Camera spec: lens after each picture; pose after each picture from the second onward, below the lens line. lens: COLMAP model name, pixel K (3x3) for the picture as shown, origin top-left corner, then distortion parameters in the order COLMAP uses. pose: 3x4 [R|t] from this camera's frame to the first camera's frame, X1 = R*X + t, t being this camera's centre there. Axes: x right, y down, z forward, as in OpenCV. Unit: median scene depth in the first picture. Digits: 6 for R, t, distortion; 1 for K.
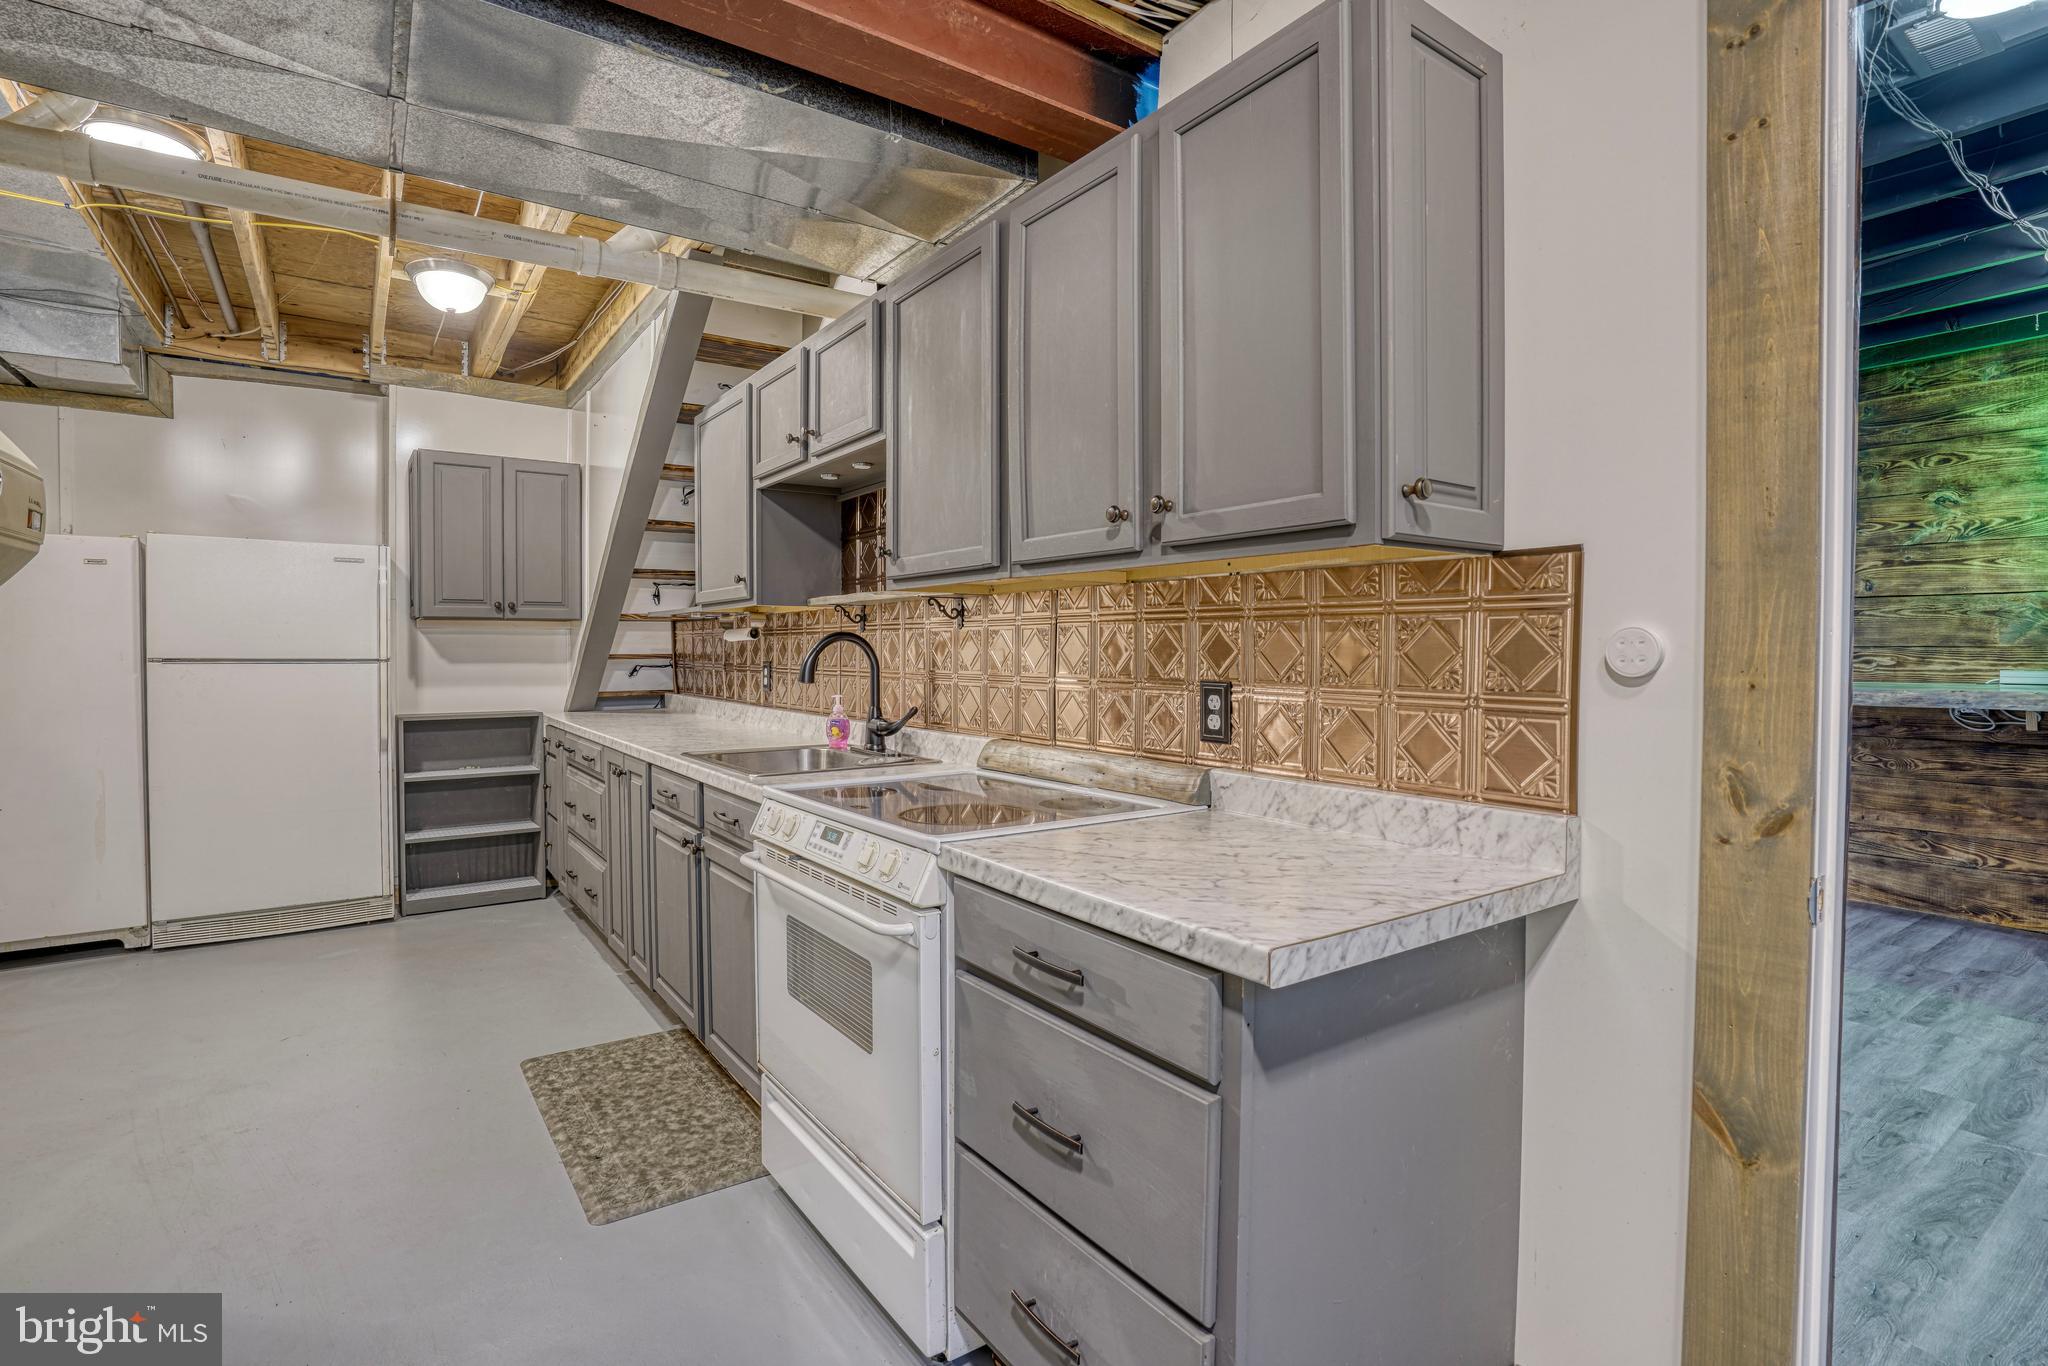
lens RADIAL K [[958.7, 0, 1008.8], [0, 958.7, 678.6], [0, 0, 1]] dist [-0.060139, 0.023099]
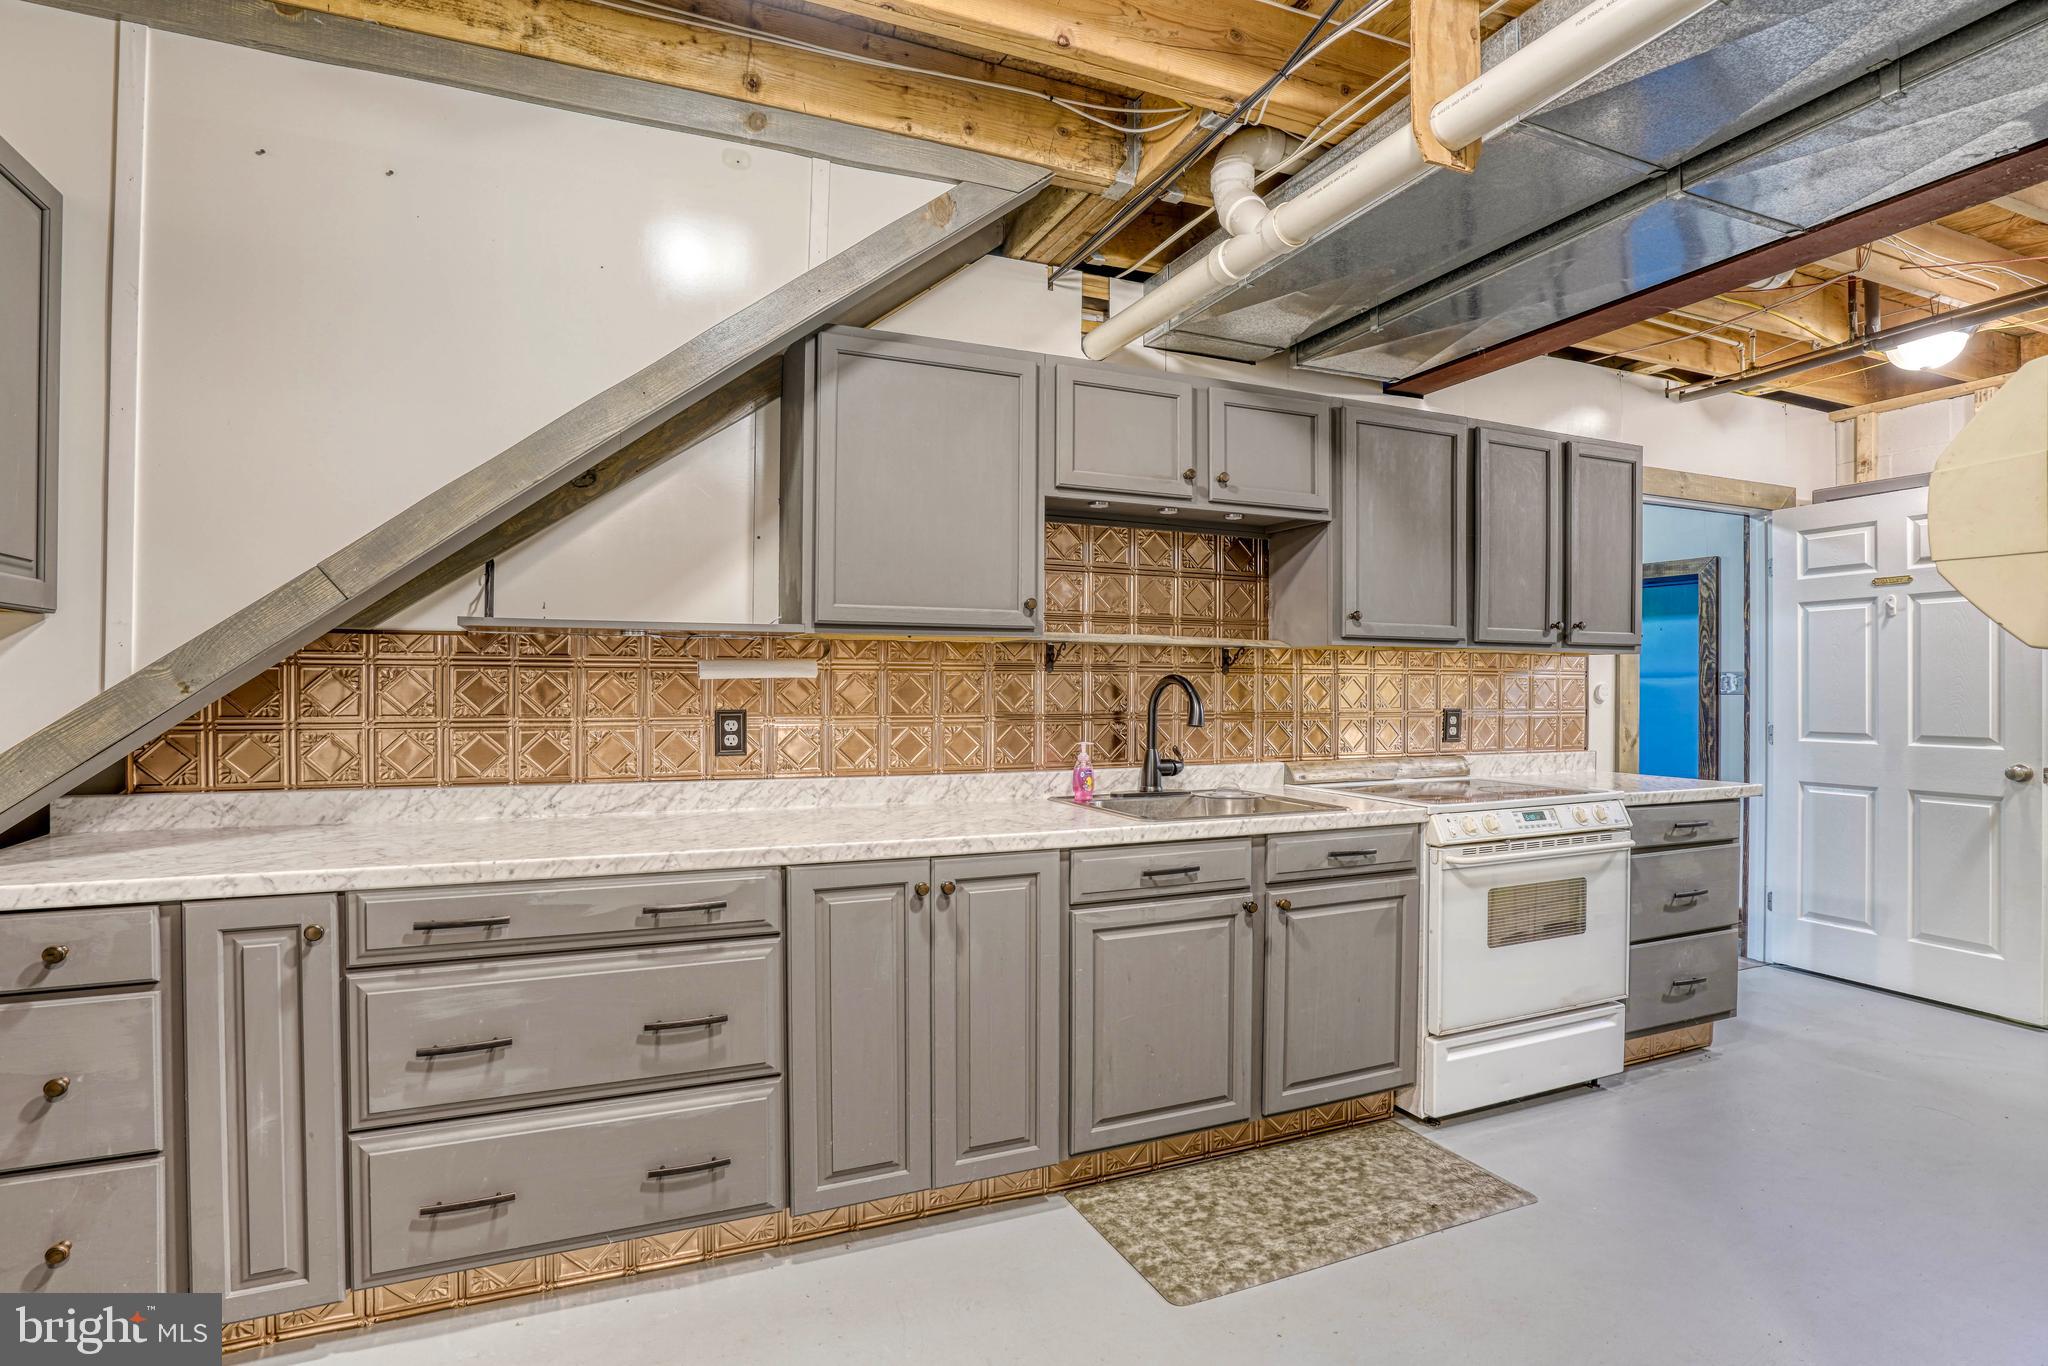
lens RADIAL K [[958.7, 0, 1008.8], [0, 958.7, 678.6], [0, 0, 1]] dist [-0.060139, 0.023099]
pose [[0.247086, -0.009693, 0.968945, -1.315091], [0.018177, 0.999820, 0.005367, -0.059401], [-0.968823, 0.016286, 0.247218, 1.025505]]
